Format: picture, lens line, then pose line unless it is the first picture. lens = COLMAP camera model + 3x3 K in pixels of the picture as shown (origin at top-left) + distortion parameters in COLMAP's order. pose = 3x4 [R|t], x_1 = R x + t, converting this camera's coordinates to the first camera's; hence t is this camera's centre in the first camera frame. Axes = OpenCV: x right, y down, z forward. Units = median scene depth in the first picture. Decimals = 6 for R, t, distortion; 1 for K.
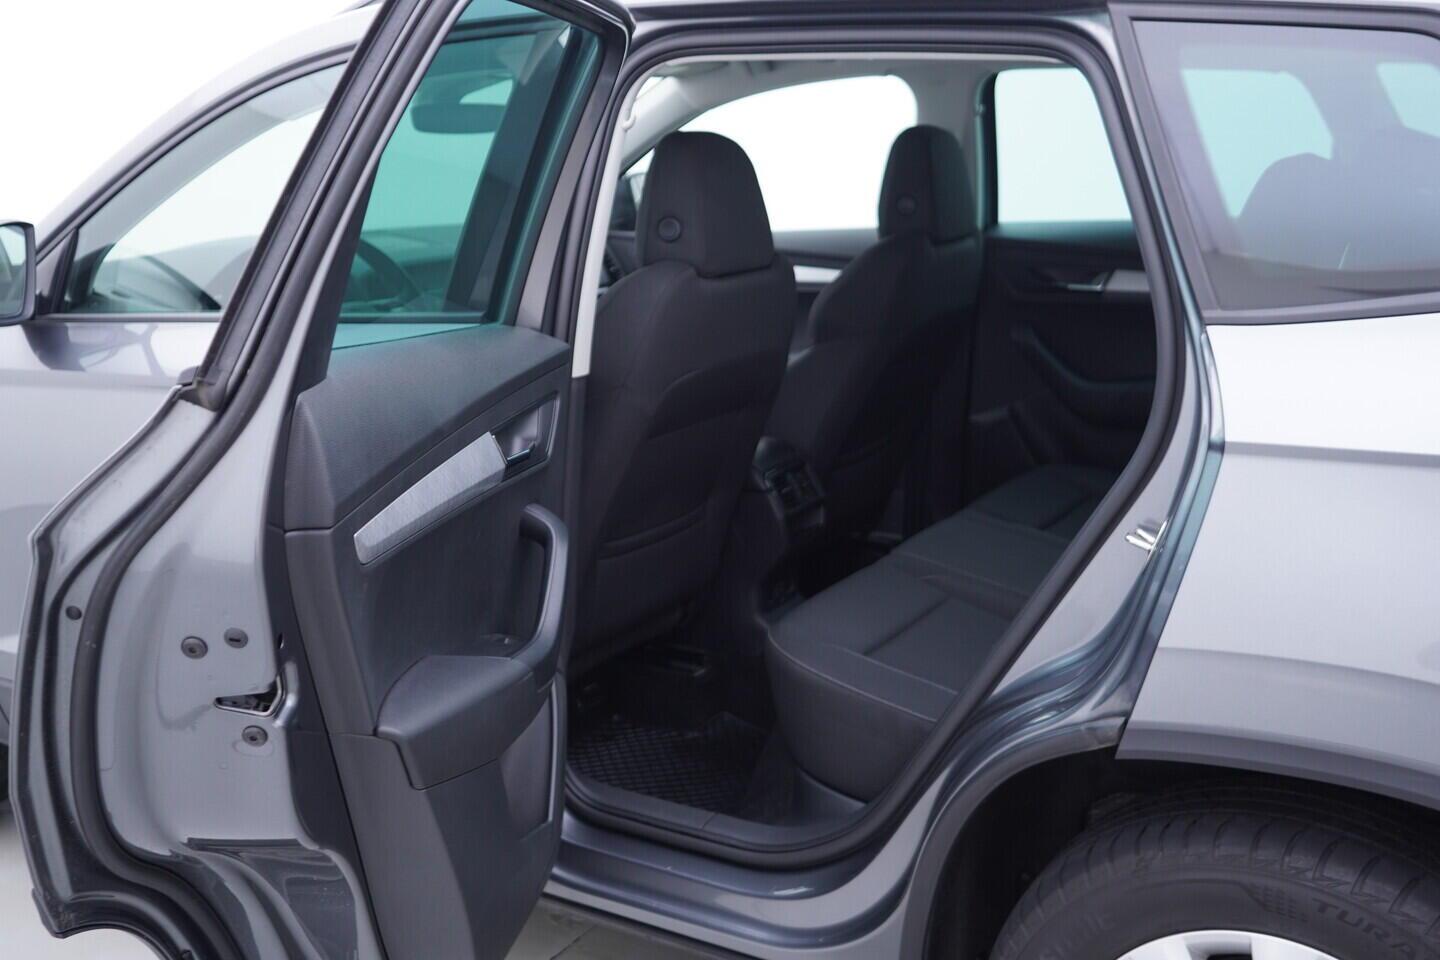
lens RADIAL K [[1485.0, 0, 721.4], [0, 1485.0, 479.8], [0, 0, 1]] dist [0.002585, 0.000000]
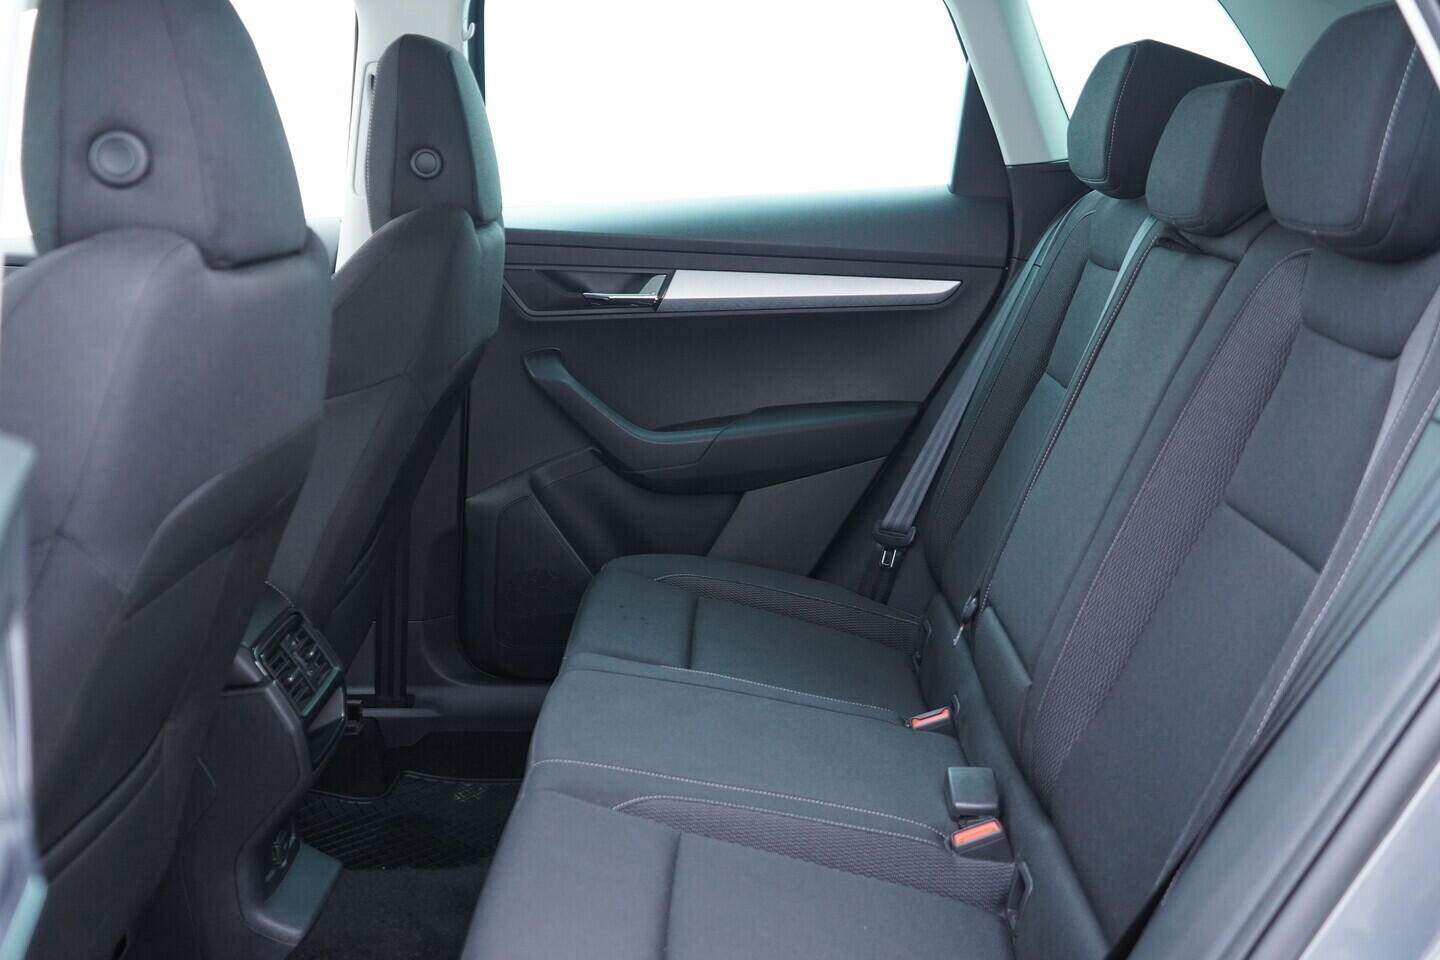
lens RADIAL K [[1485.0, 0, 716.9], [0, 1485.0, 478.7], [0, 0, 1]] dist [0.002585, 0.000000]
pose [[0.858961, -0.101975, 0.501783, -0.089560], [0.119736, 0.992801, -0.003203, -0.044179], [-0.497844, 0.062832, 0.864987, 0.444730]]
